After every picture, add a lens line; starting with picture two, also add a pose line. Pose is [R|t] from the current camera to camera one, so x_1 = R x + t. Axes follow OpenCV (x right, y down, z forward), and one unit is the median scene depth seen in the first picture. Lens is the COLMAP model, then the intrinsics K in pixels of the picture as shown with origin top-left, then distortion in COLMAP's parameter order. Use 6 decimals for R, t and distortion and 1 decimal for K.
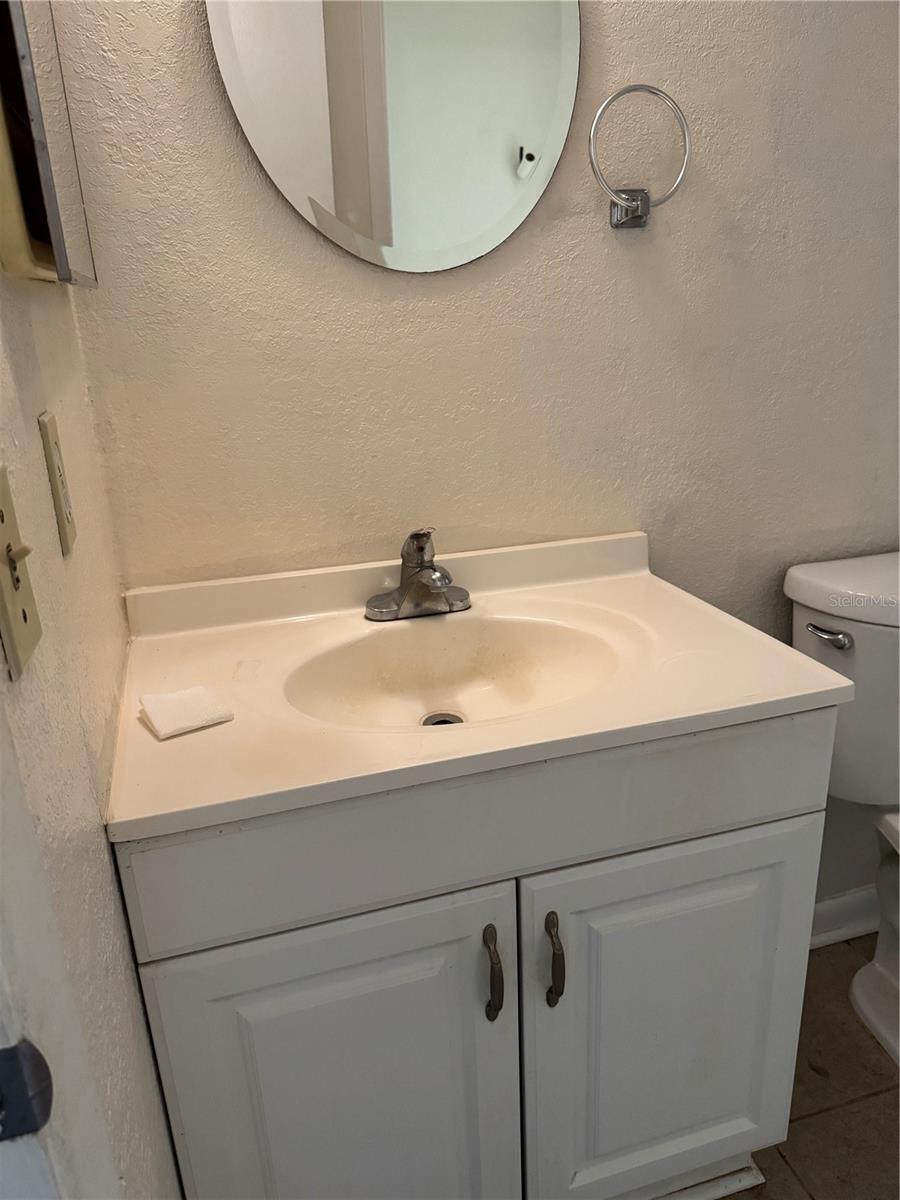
lens RADIAL K [[854.6, 0, 450.0], [0, 854.6, 600.0], [0, 0, 1]] dist [0.068941, -0.100893]
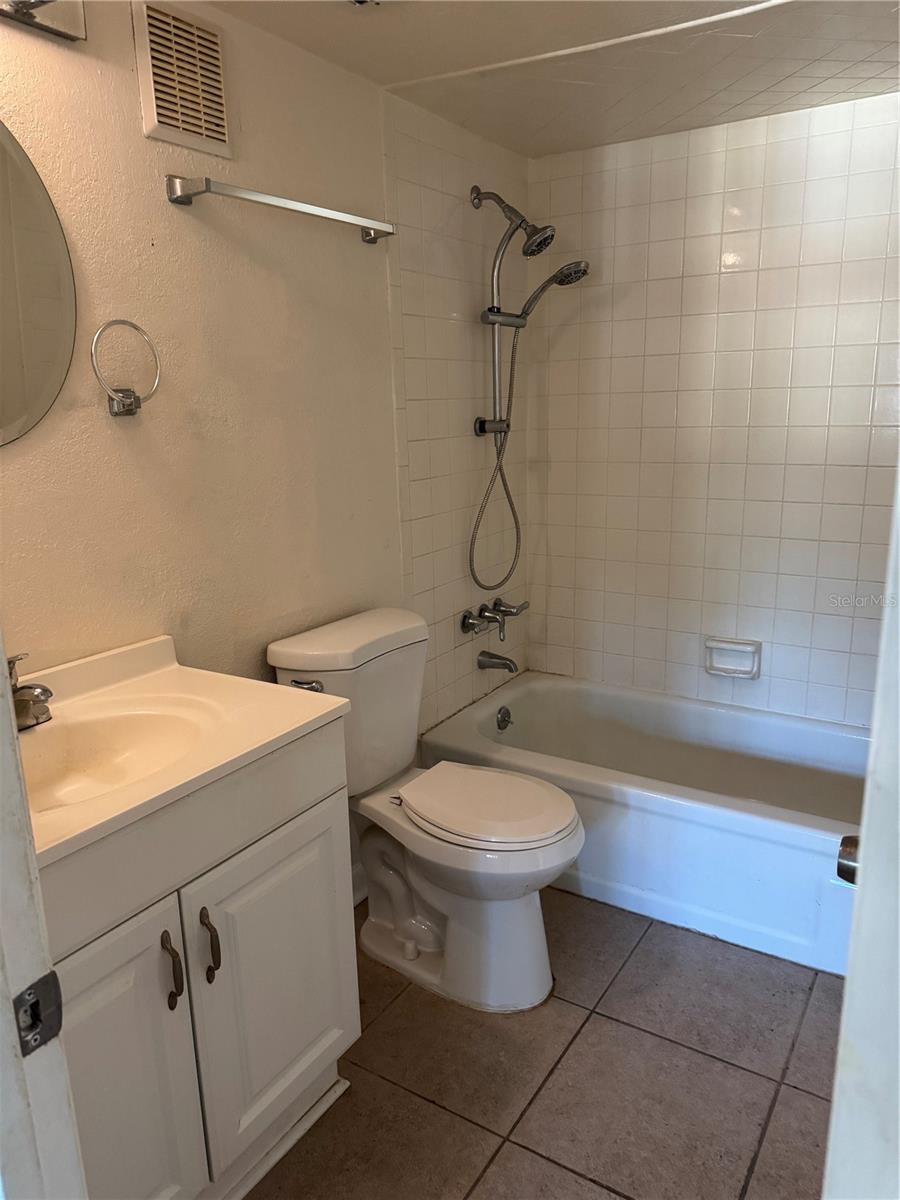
lens RADIAL K [[854.6, 0, 450.0], [0, 854.6, 600.0], [0, 0, 1]] dist [0.068941, -0.100893]
pose [[0.750161, -0.129538, 0.648443, -0.323231], [0.212554, 0.975820, -0.050960, 0.028597], [-0.626162, 0.176058, 0.759556, -0.295623]]
